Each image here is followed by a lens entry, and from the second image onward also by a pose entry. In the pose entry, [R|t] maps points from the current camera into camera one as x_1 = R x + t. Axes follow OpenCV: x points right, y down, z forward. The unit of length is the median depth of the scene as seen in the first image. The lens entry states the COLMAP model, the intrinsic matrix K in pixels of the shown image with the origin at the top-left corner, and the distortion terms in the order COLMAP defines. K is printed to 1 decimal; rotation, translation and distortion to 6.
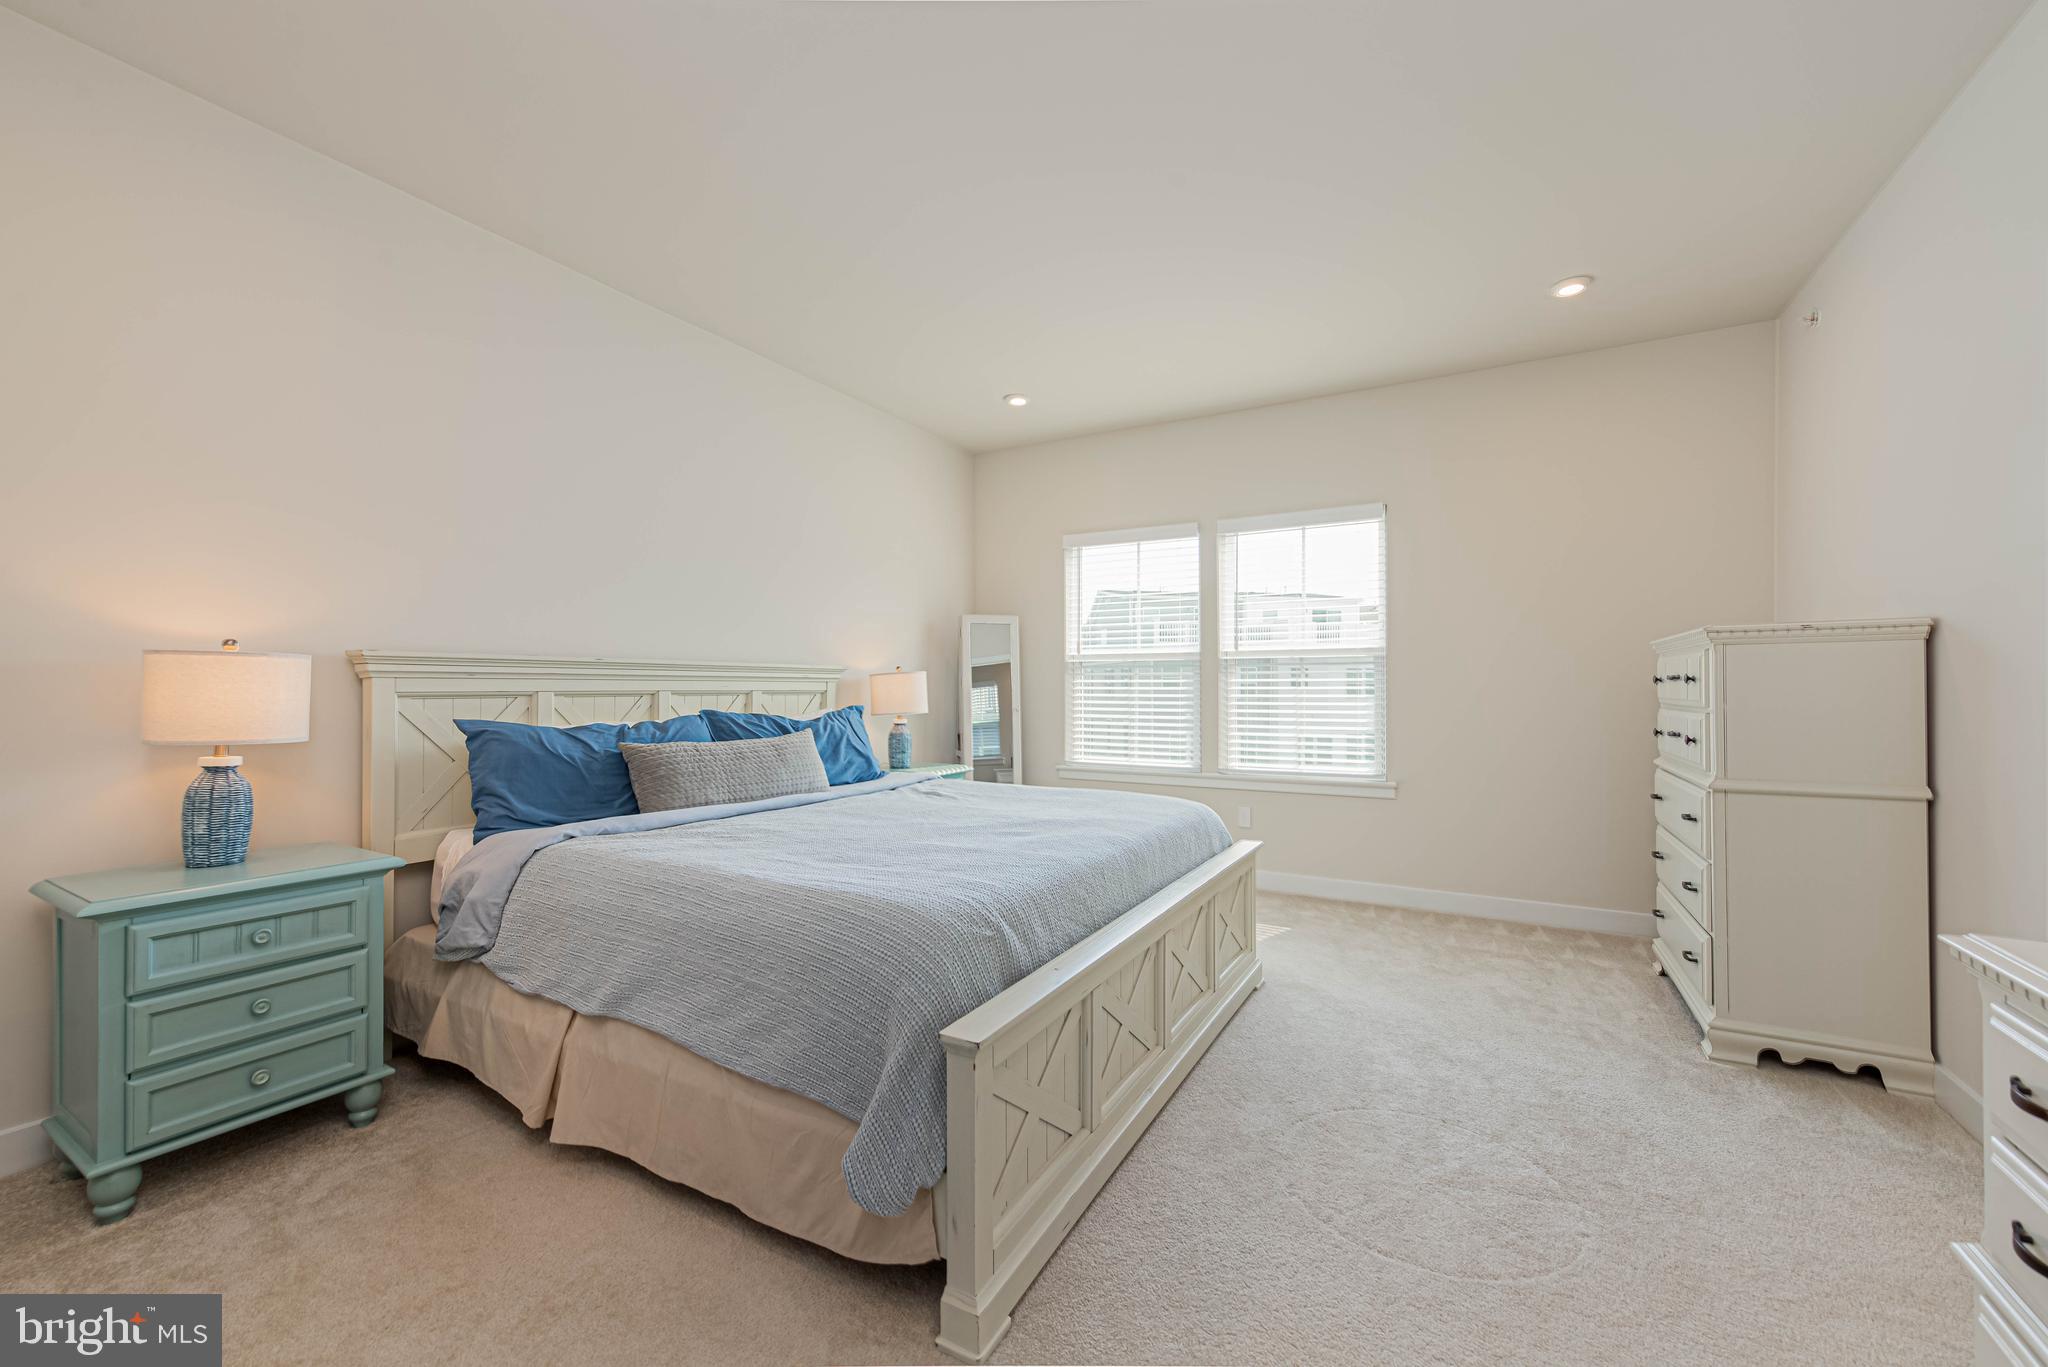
lens RADIAL K [[827.7, 0, 1008.2], [0, 827.7, 688.3], [0, 0, 1]] dist [0.006682, -0.000680]
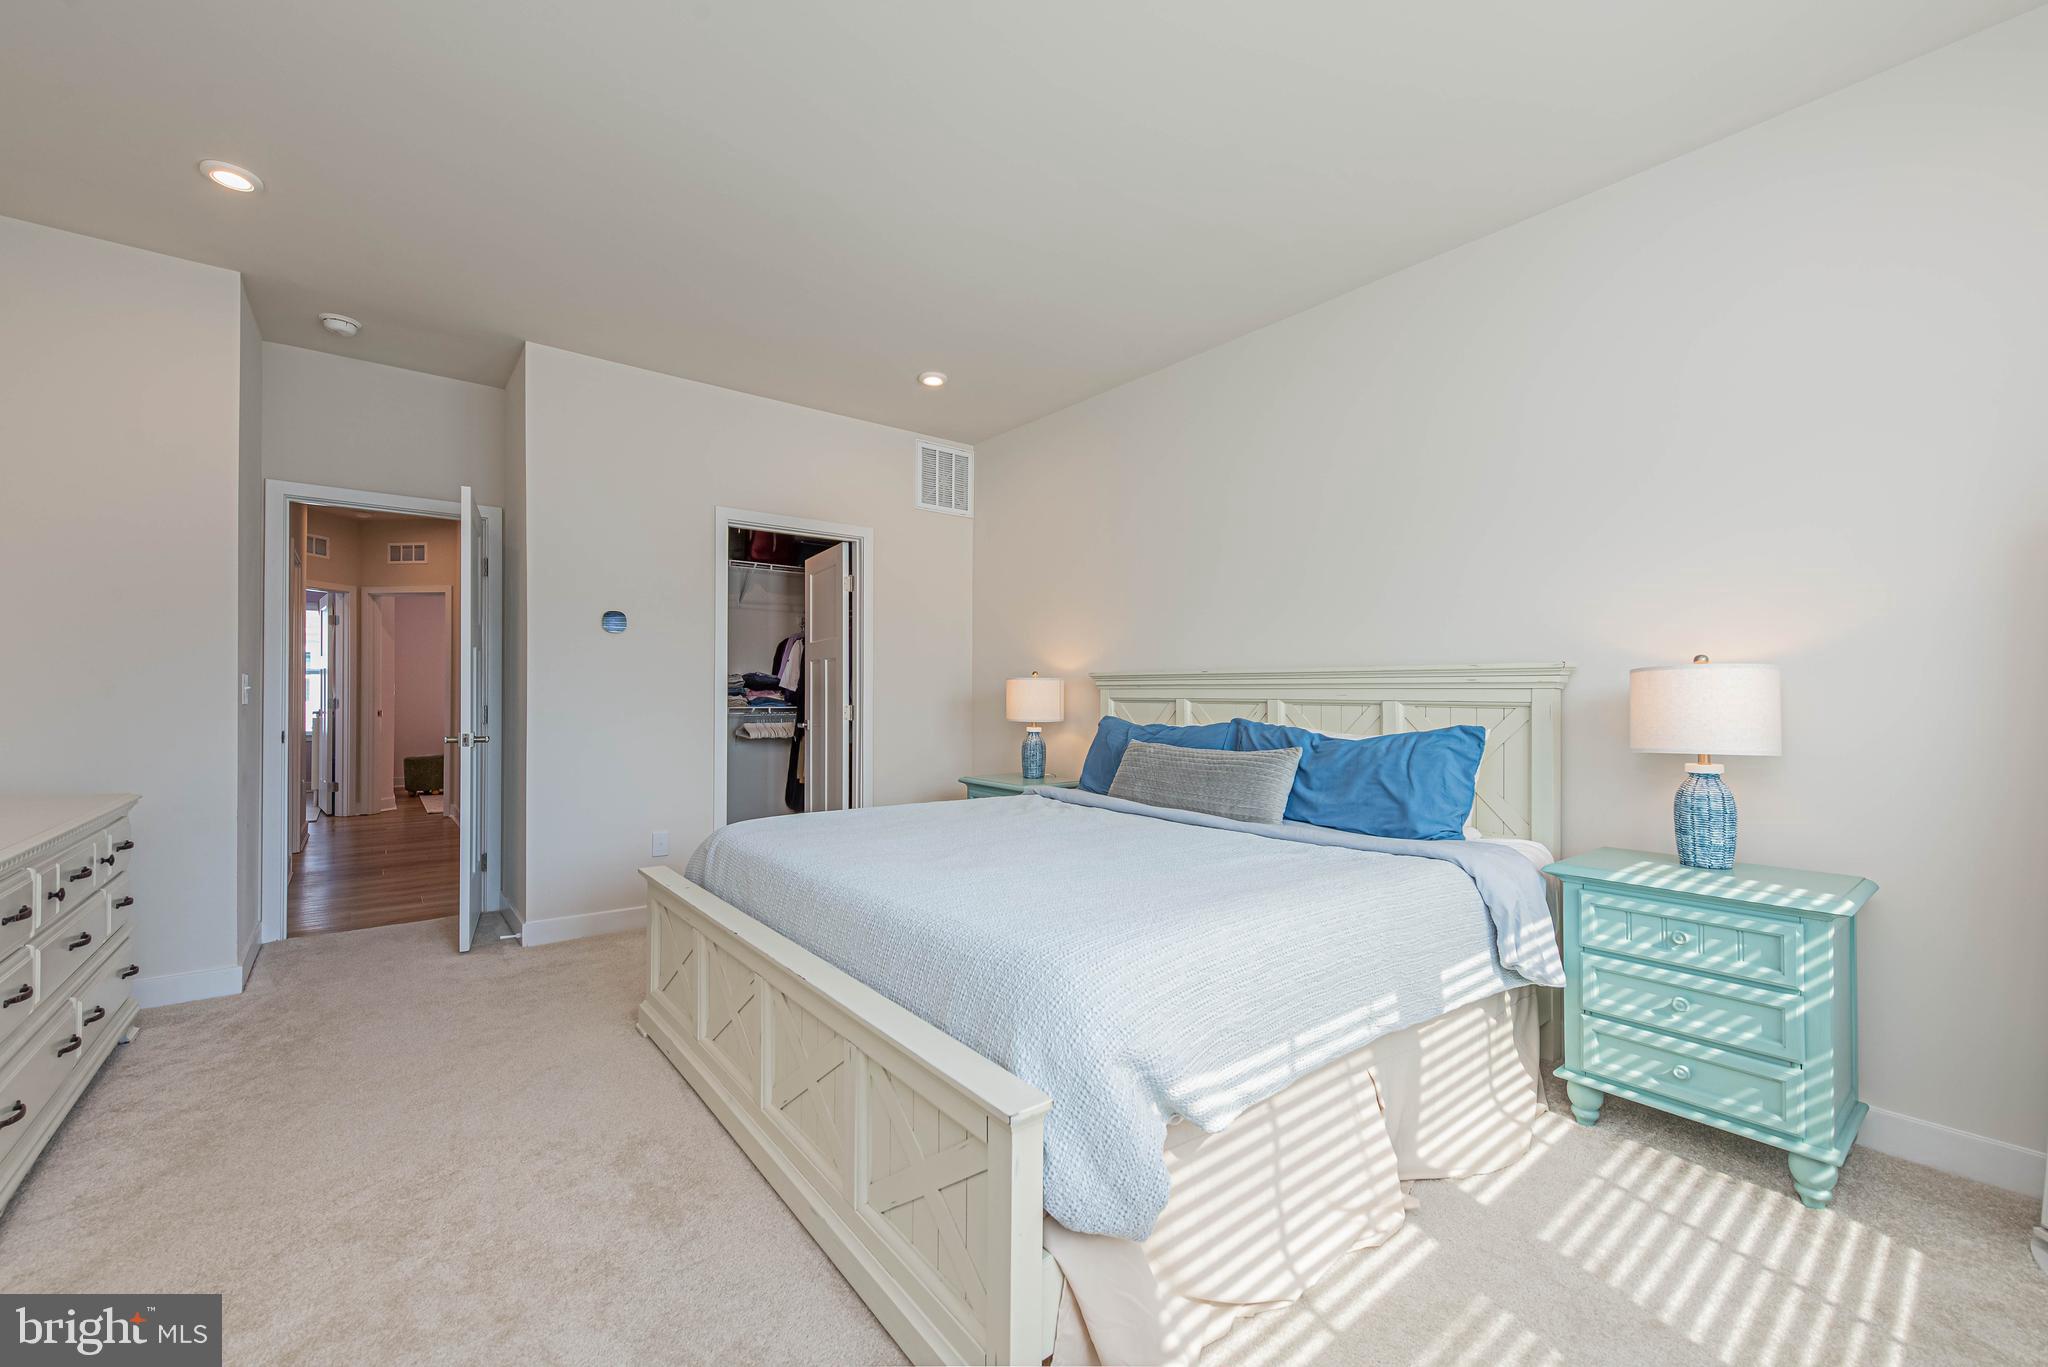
lens RADIAL K [[827.7, 0, 1008.2], [0, 827.7, 688.3], [0, 0, 1]] dist [0.006682, -0.000680]
pose [[-0.370778, -0.006036, -0.928702, 0.573211], [-0.006438, 0.999972, -0.003929, -0.003904], [0.928699, 0.004522, -0.370806, 0.969007]]
